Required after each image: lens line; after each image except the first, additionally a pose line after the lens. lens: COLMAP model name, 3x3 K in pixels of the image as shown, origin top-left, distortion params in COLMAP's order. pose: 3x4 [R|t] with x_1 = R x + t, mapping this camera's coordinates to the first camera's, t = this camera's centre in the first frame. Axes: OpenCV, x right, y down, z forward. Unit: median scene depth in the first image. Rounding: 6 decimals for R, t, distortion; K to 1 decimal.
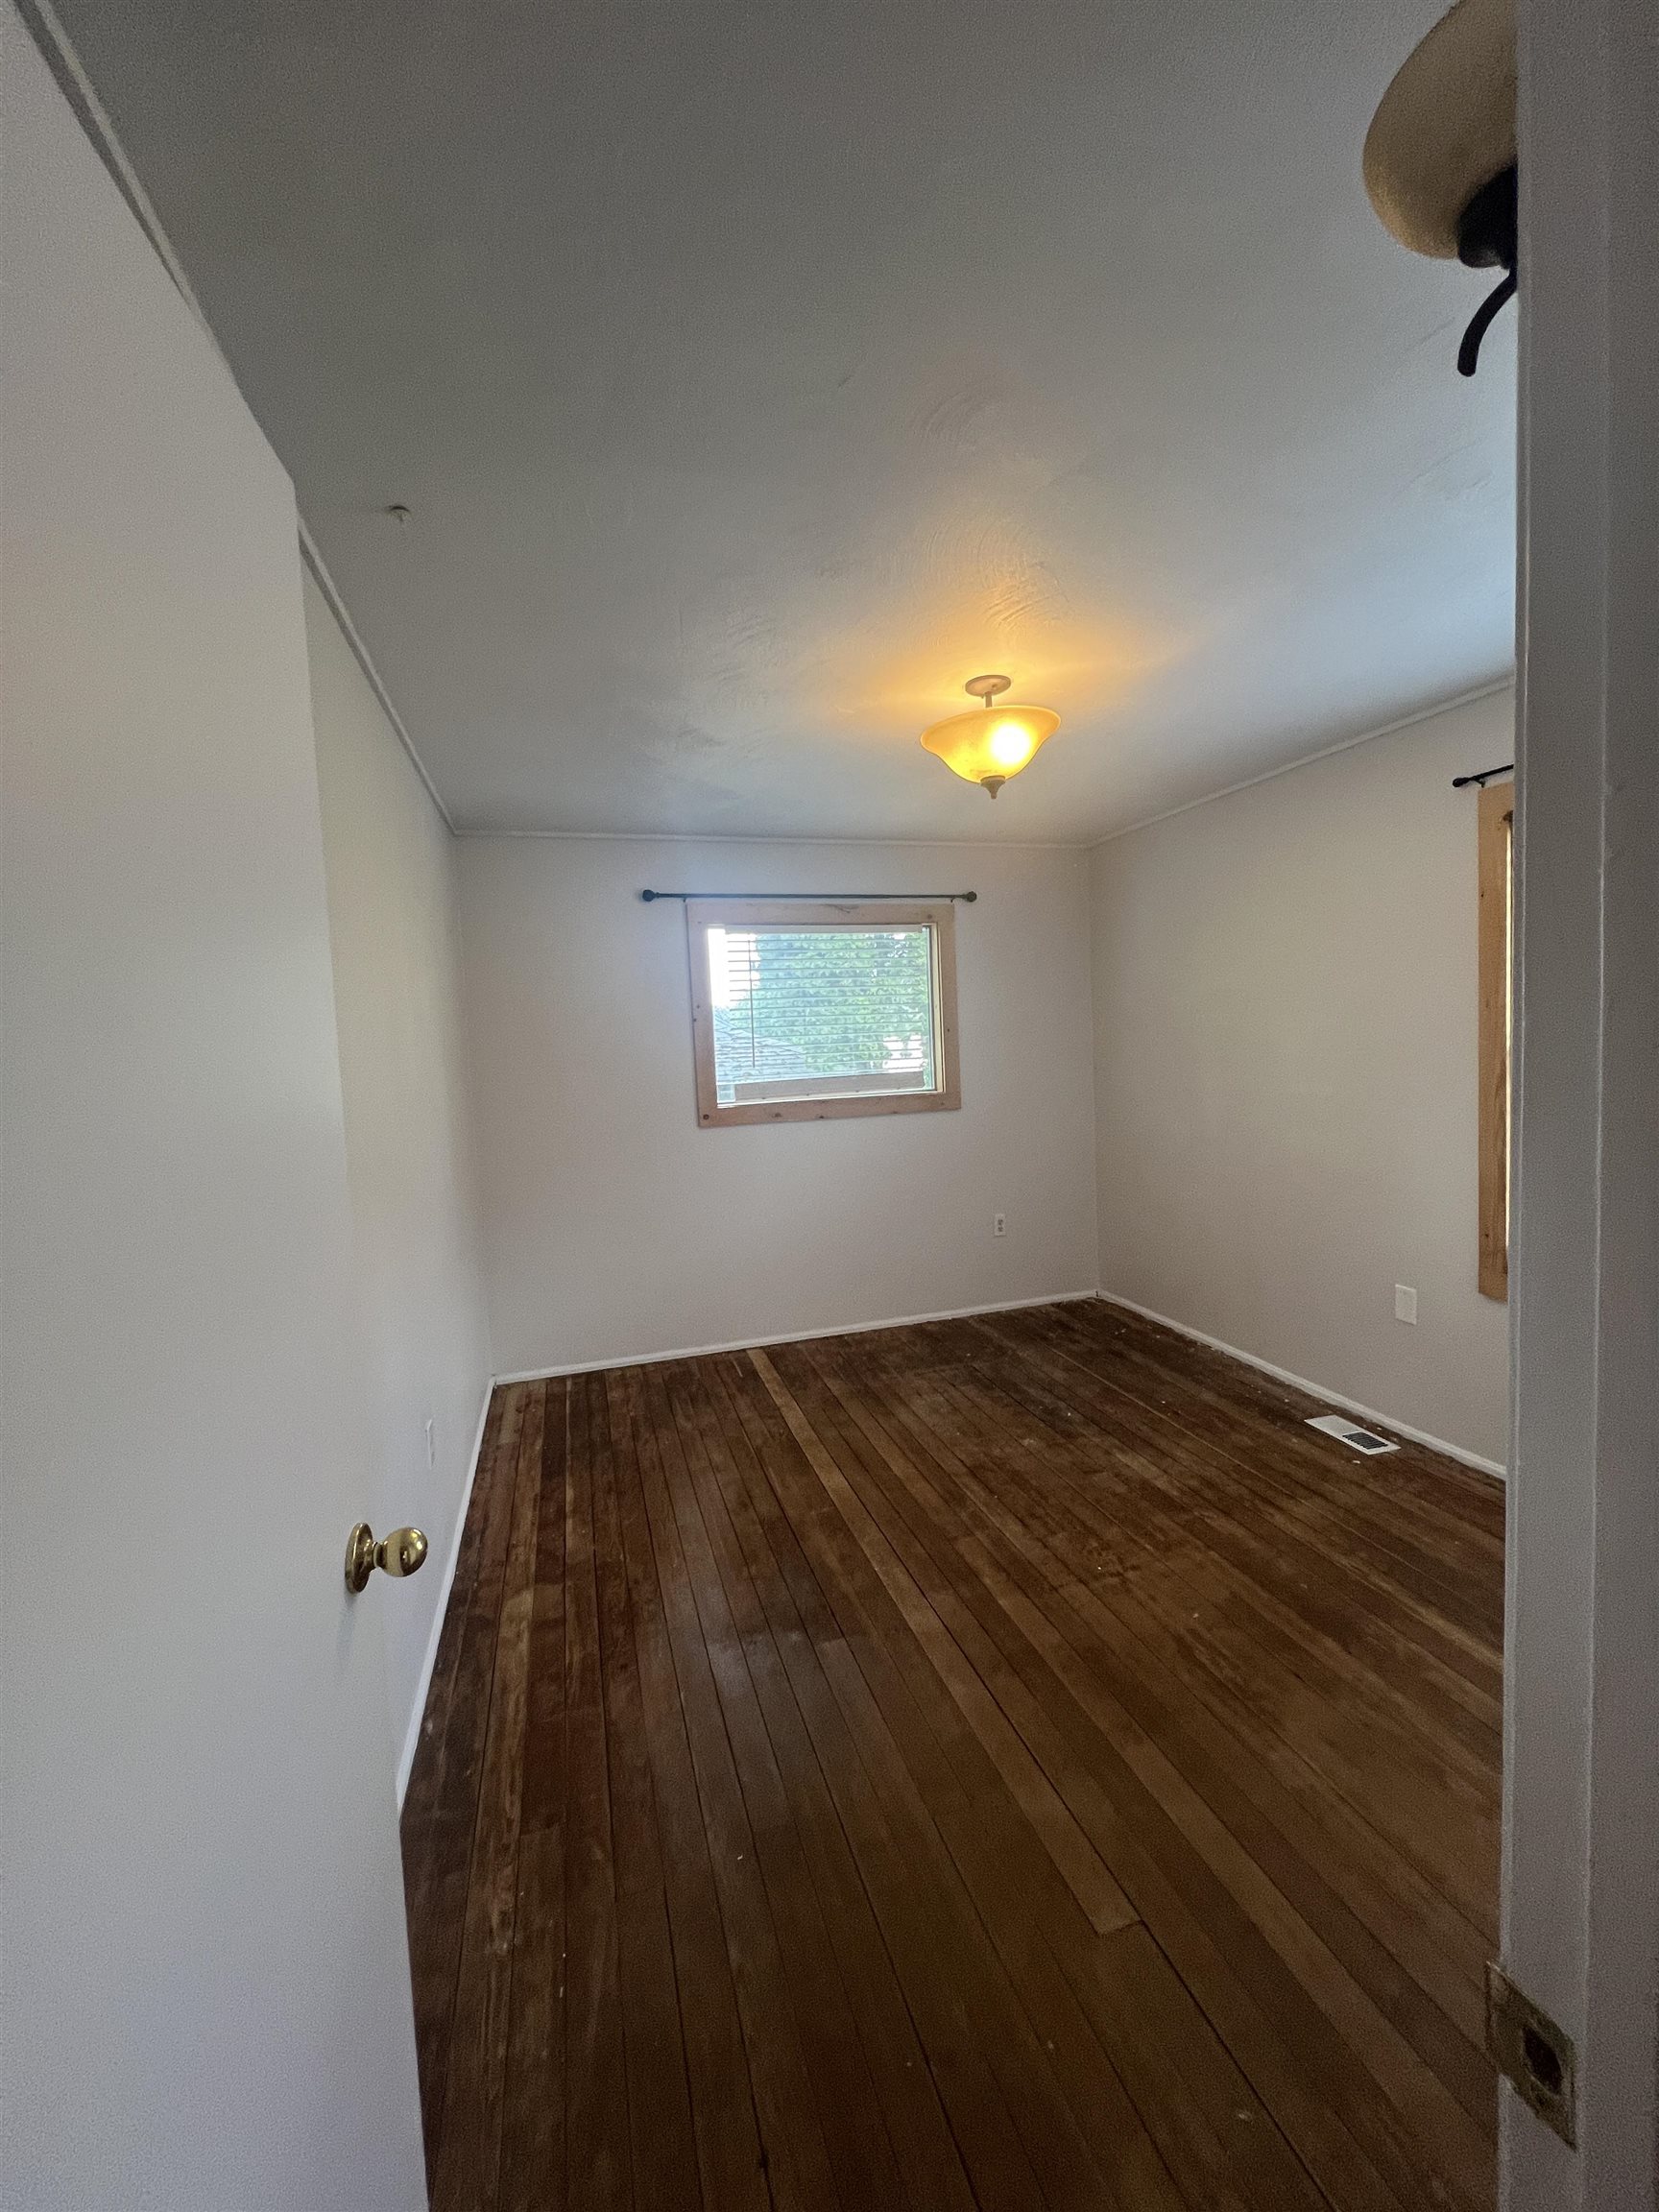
lens RADIAL K [[883.7, 0, 835.6], [0, 883.7, 1100.3], [0, 0, 1]] dist [0.000167, 0.000254]
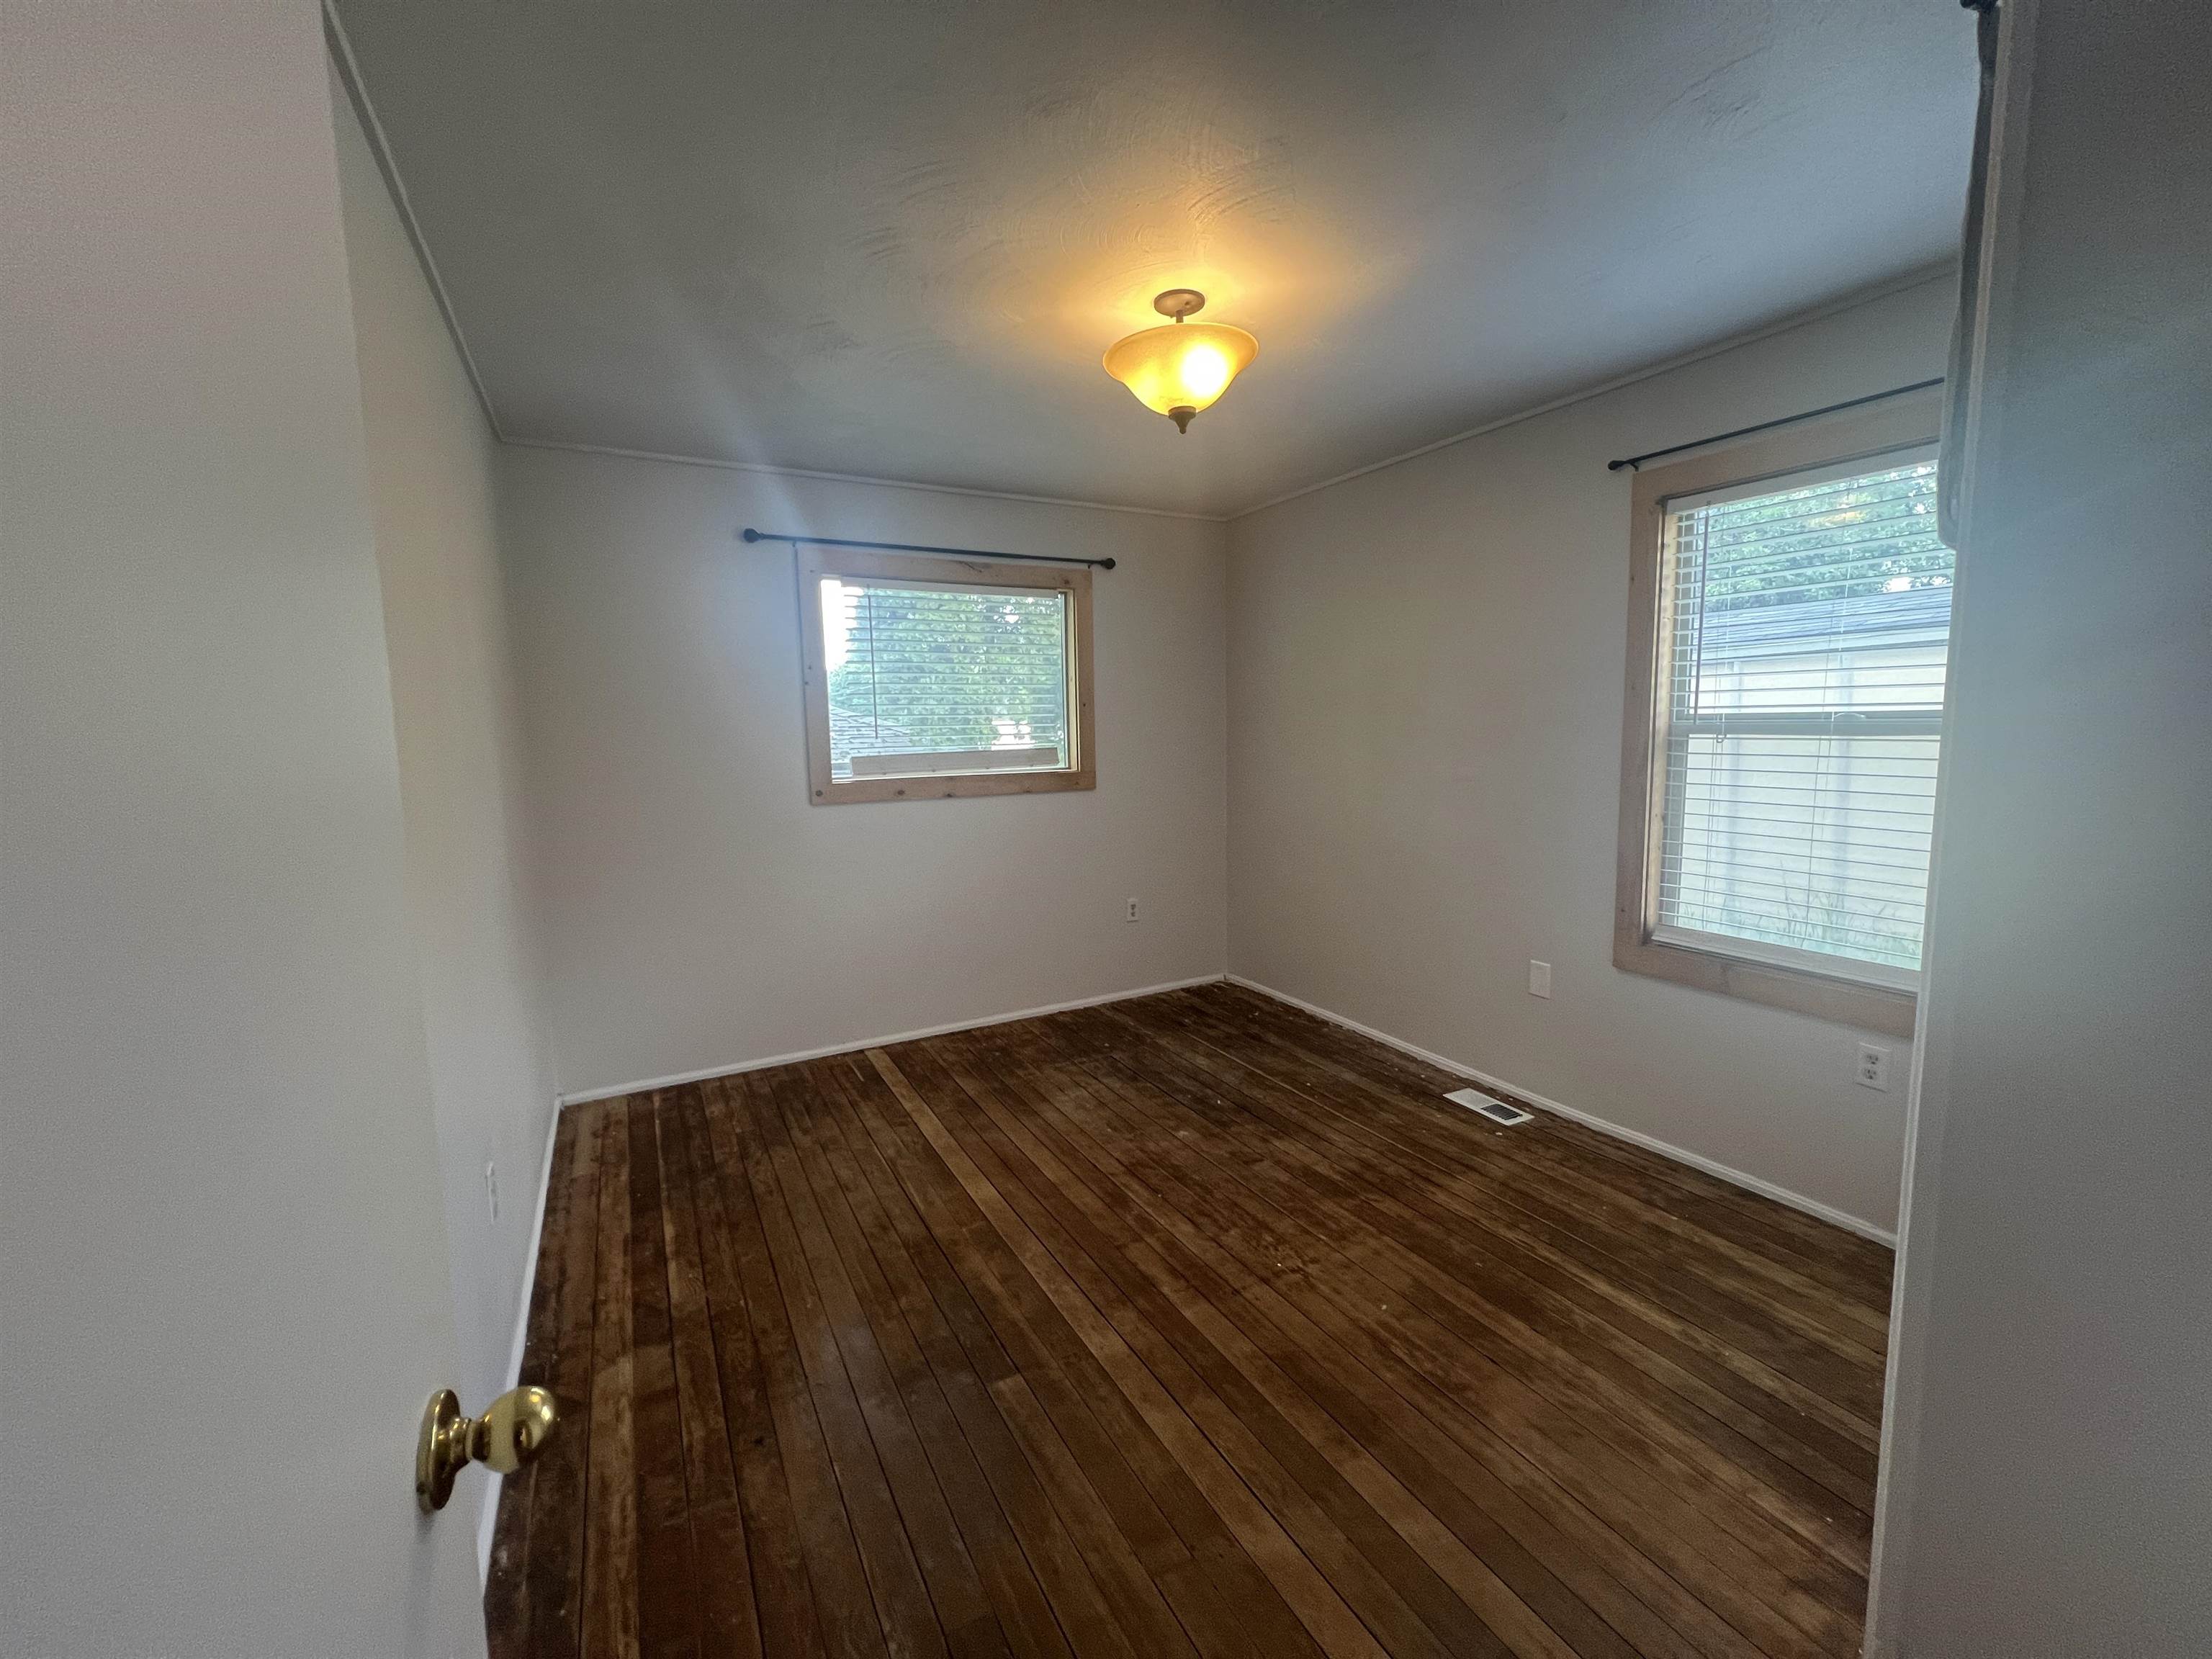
lens RADIAL K [[883.7, 0, 1098.6], [0, 883.7, 822.8], [0, 0, 1]] dist [0.000167, 0.000254]
pose [[0.979925, 0.004421, 0.199315, -0.069660], [-0.011868, 0.999275, 0.036182, 0.018845], [-0.199011, -0.037821, 0.979267, 0.105640]]
